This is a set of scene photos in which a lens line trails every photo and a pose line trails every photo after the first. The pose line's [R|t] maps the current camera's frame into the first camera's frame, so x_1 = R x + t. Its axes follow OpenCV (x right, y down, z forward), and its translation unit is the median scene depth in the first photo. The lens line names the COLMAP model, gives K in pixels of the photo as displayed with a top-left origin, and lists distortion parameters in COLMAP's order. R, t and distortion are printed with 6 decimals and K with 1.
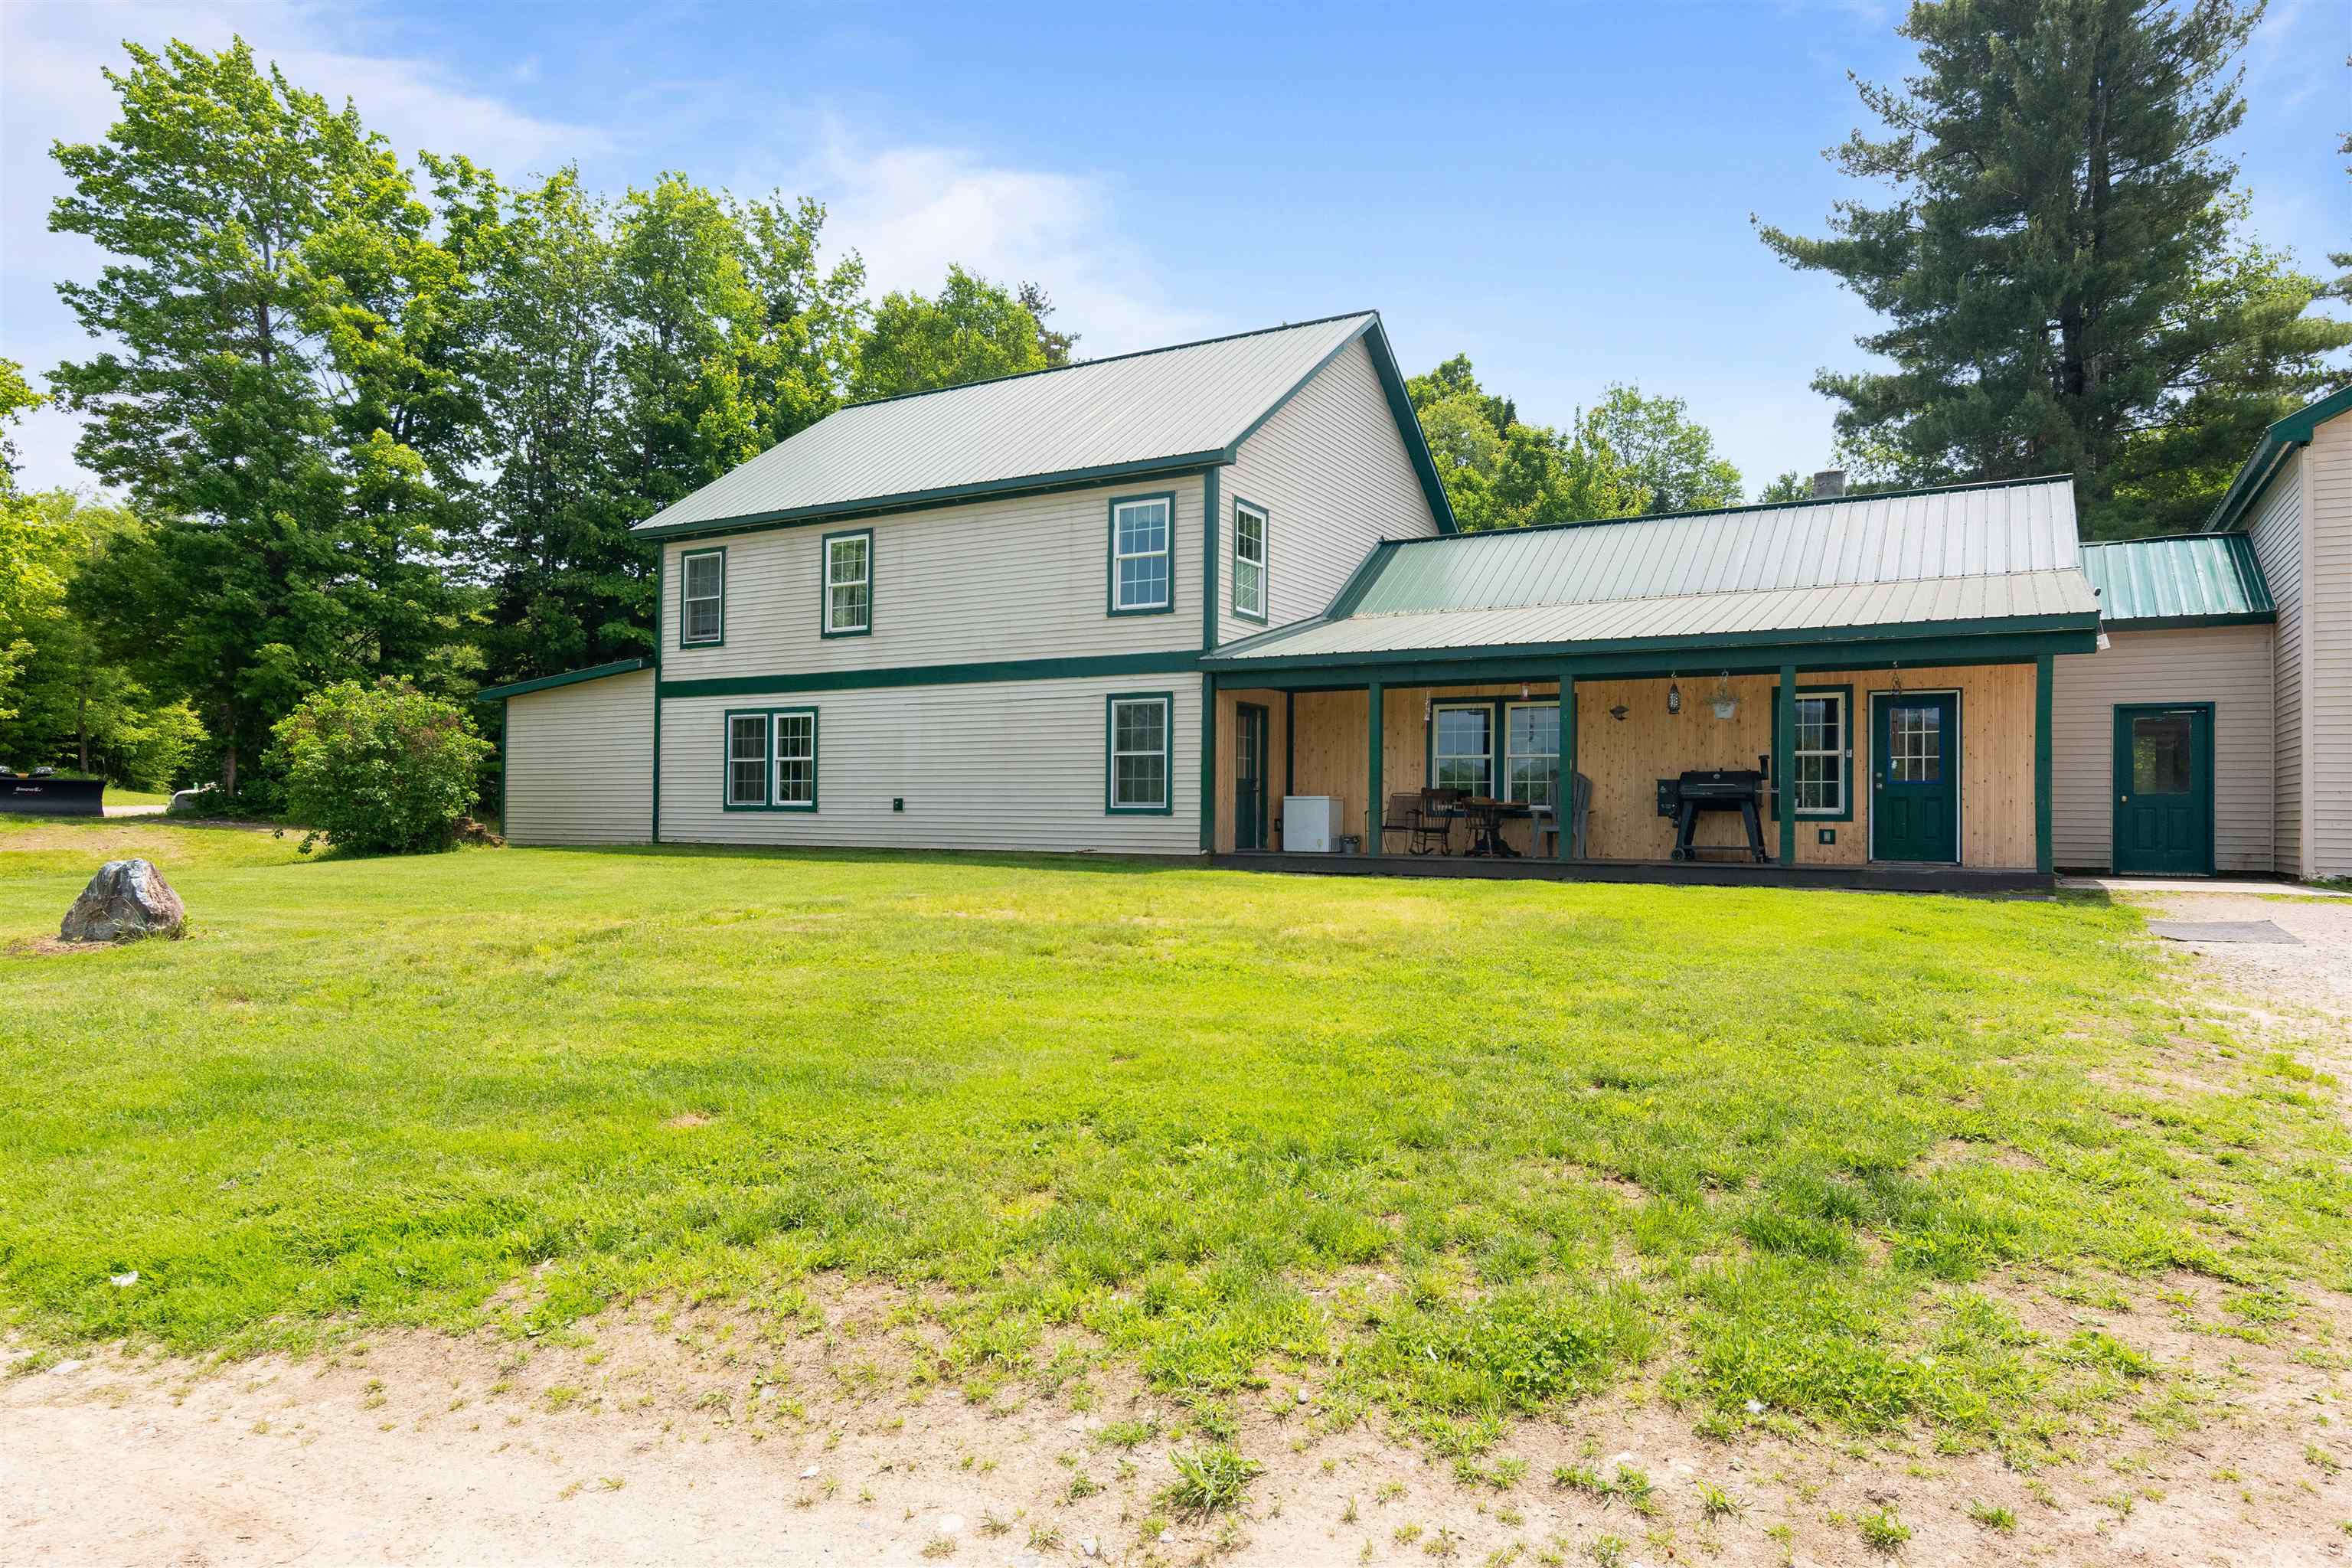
lens RADIAL K [[1416.8, 0, 1181.5], [0, 1416.8, 812.2], [0, 0, 1]] dist [0.003866, 0.002976]
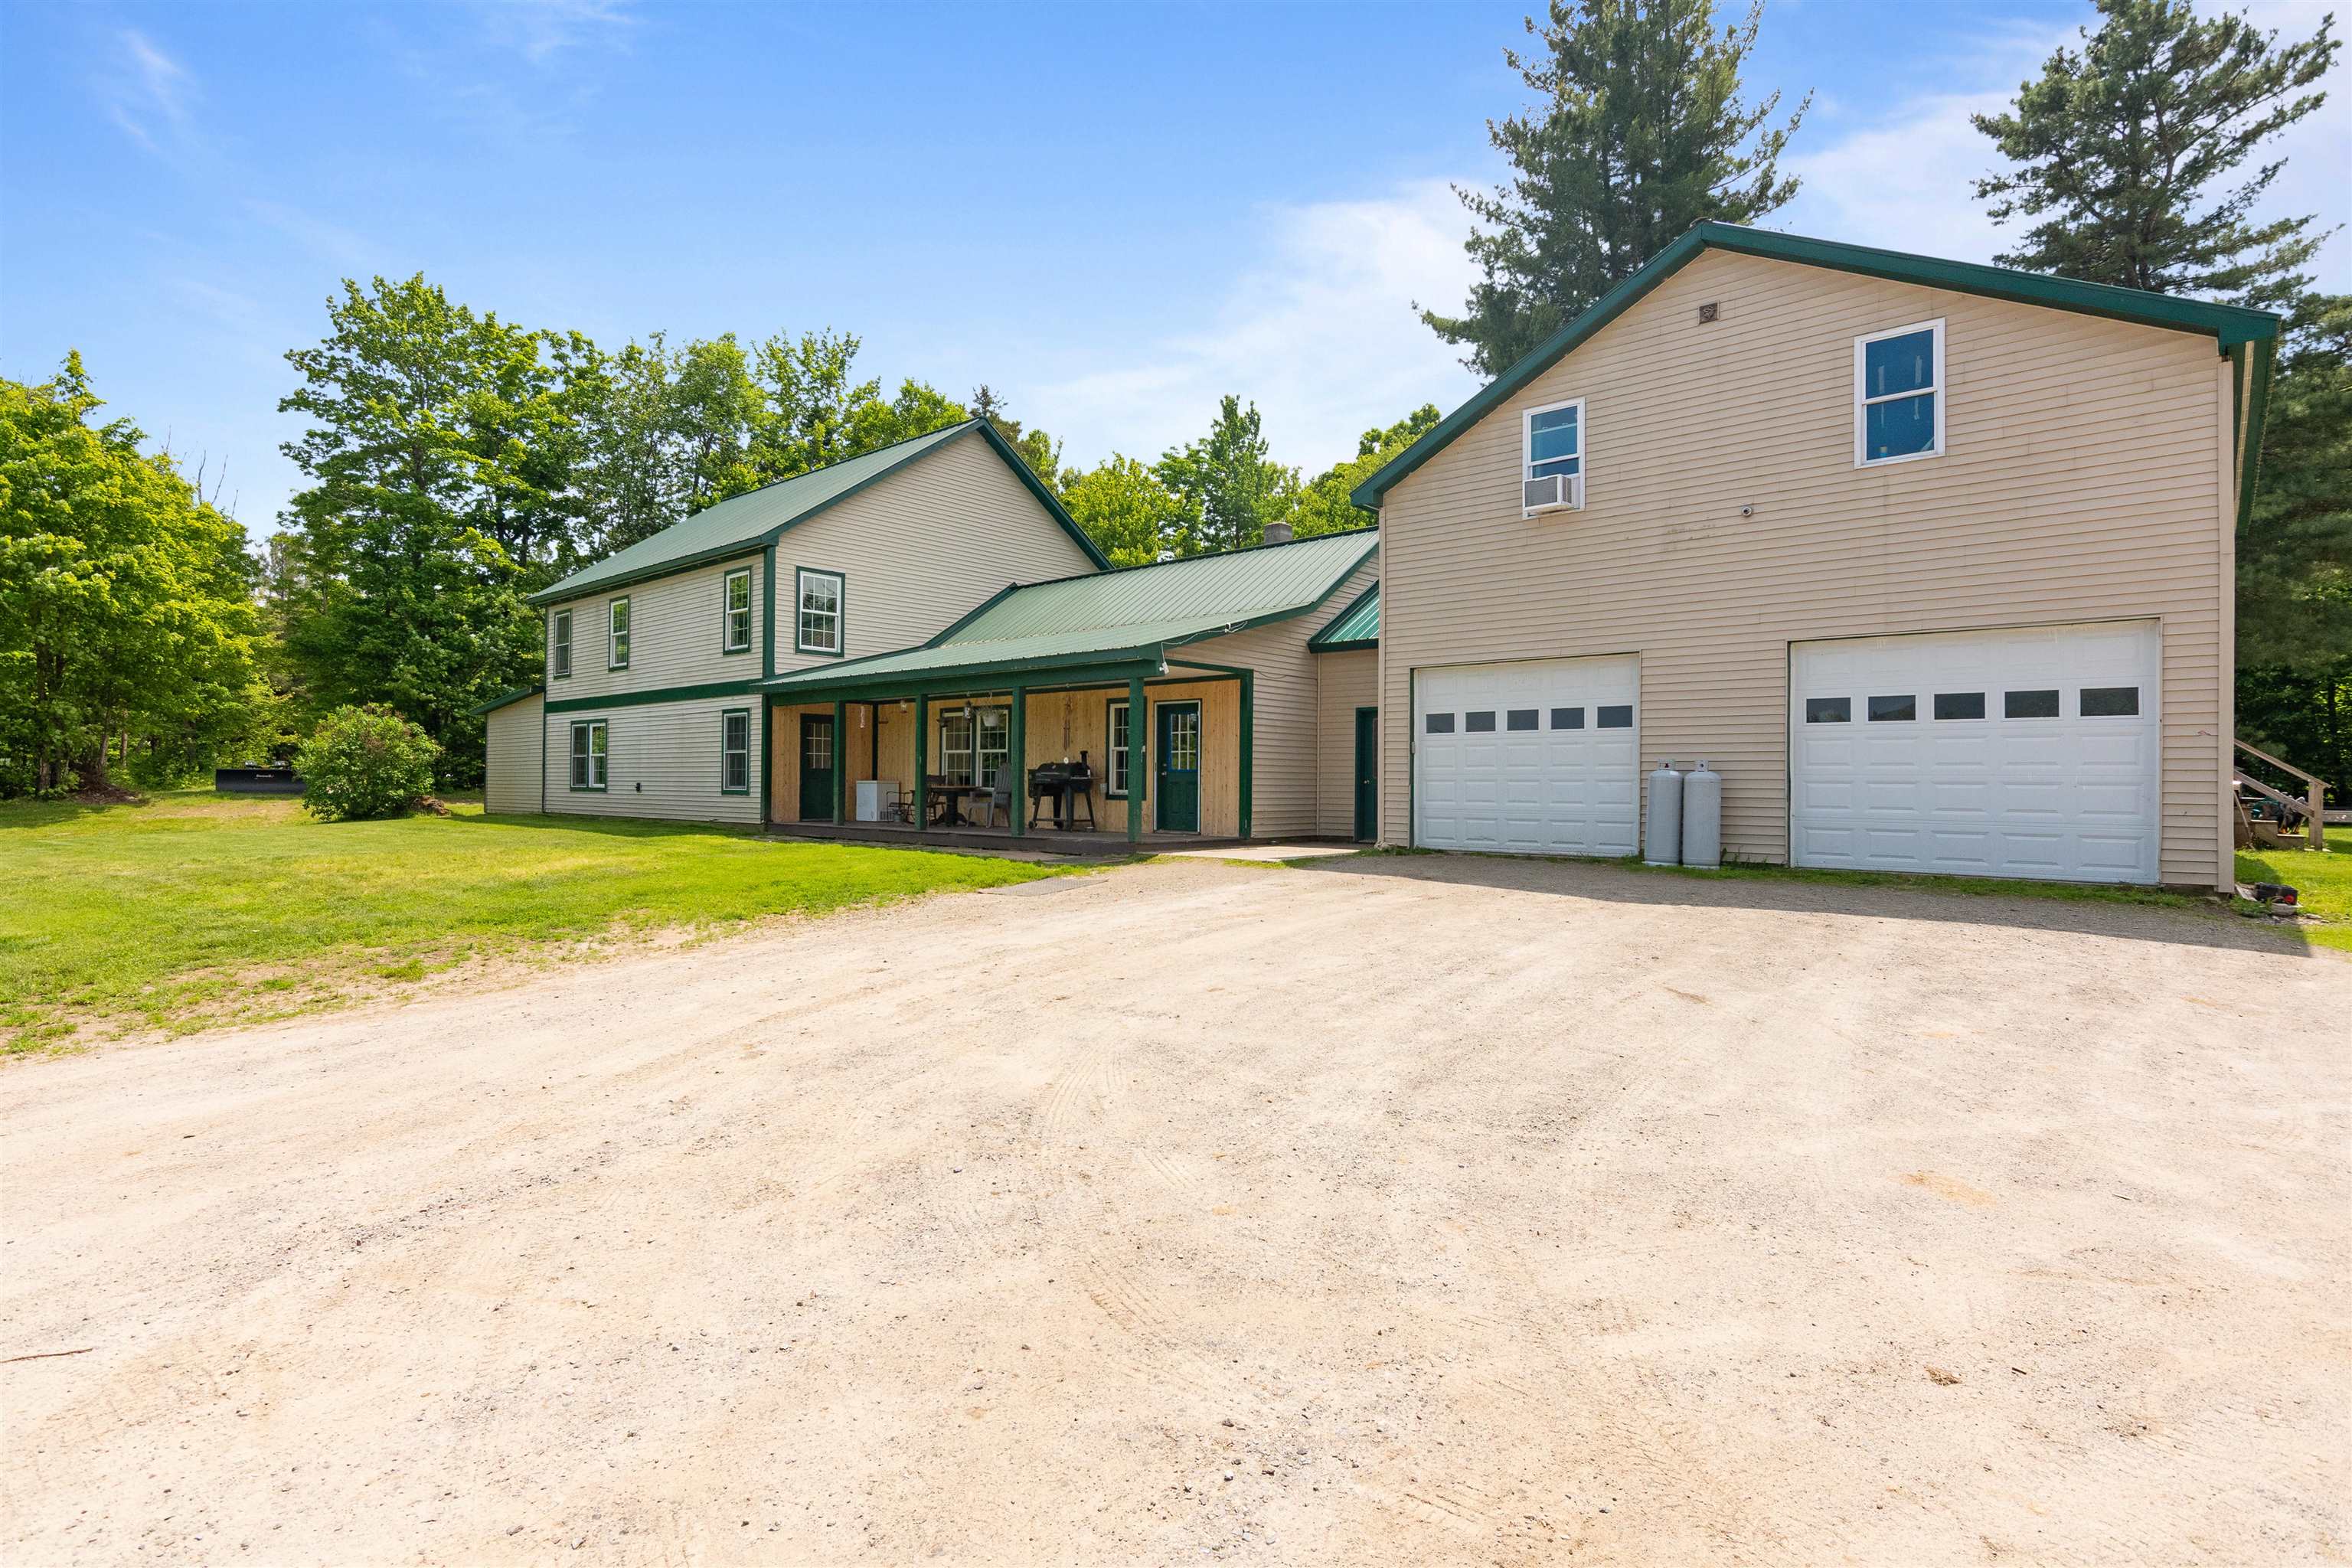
lens RADIAL K [[1145.8, 0, 1176.0], [0, 1145.8, 784.0], [0, 0, 1]] dist [0.001695, 0.000053]
pose [[0.979436, -0.004729, -0.201702, 0.577794], [0.005964, 0.999967, 0.005513, -0.011736], [0.201669, -0.006603, 0.979431, -0.029357]]
